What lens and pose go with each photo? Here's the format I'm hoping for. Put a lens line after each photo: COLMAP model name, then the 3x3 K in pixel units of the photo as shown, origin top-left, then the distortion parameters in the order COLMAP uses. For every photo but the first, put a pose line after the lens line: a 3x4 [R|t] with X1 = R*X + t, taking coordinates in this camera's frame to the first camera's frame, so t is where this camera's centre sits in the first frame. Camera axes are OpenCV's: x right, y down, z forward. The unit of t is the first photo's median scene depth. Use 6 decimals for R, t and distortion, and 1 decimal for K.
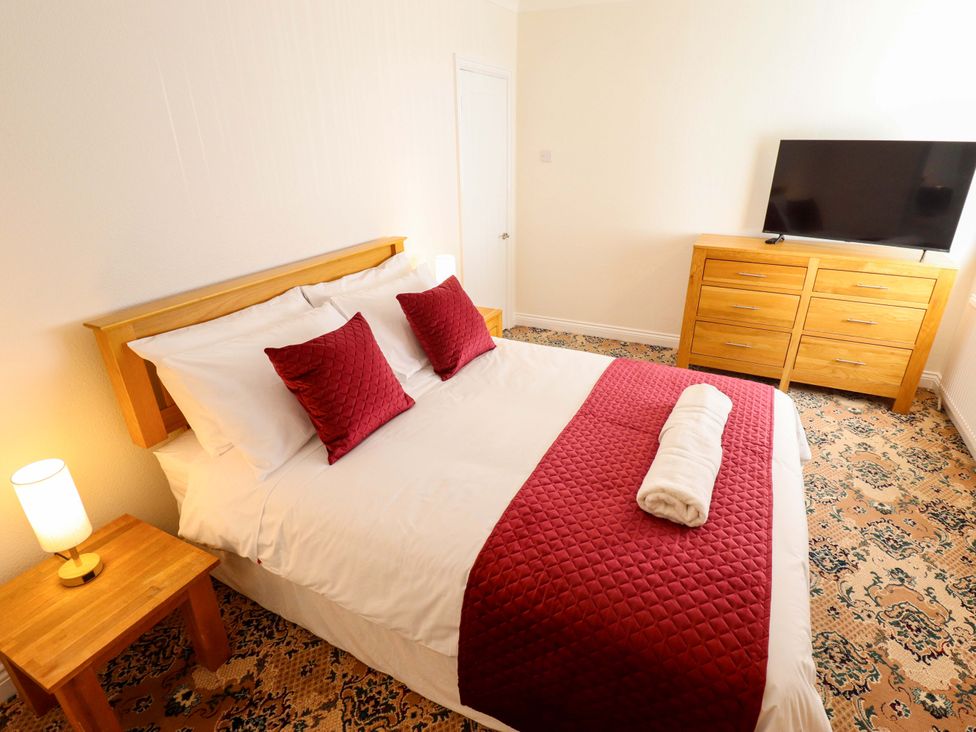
lens RADIAL K [[502.1, 0, 488.0], [0, 502.1, 366.0], [0, 0, 1]] dist [-0.022584, 0.000473]
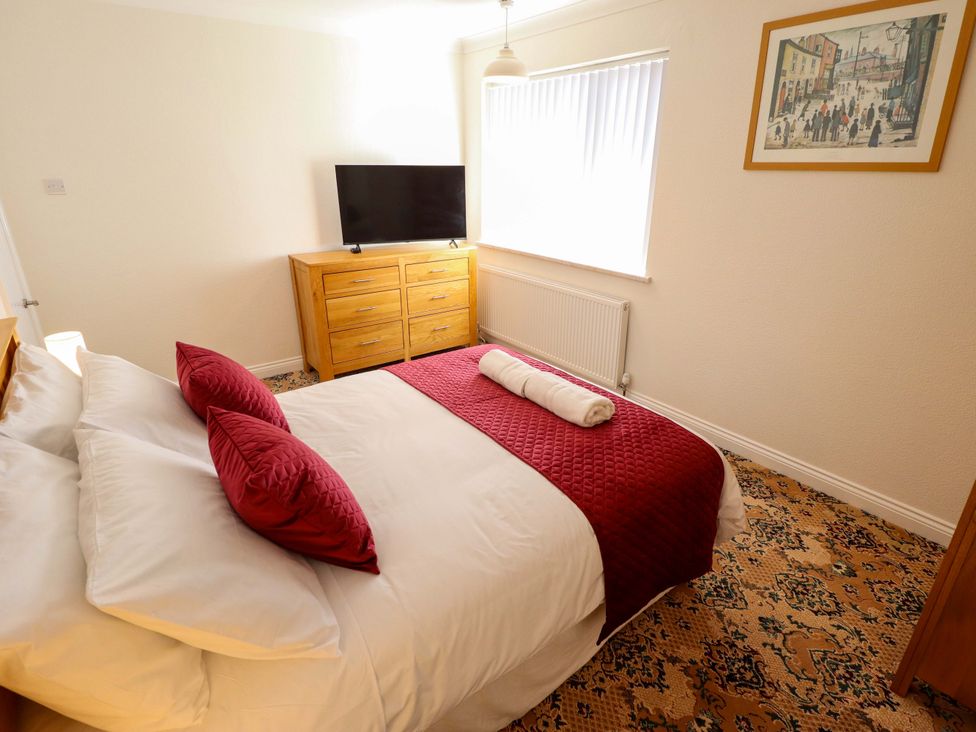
lens RADIAL K [[516.6, 0, 496.8], [0, 516.6, 363.2], [0, 0, 1]] dist [-0.001207, -0.012537]
pose [[0.421321, -0.310359, 0.852153, -0.438995], [0.362101, 0.919045, 0.155692, -0.085698], [-0.831487, 0.242969, 0.499595, 0.204288]]
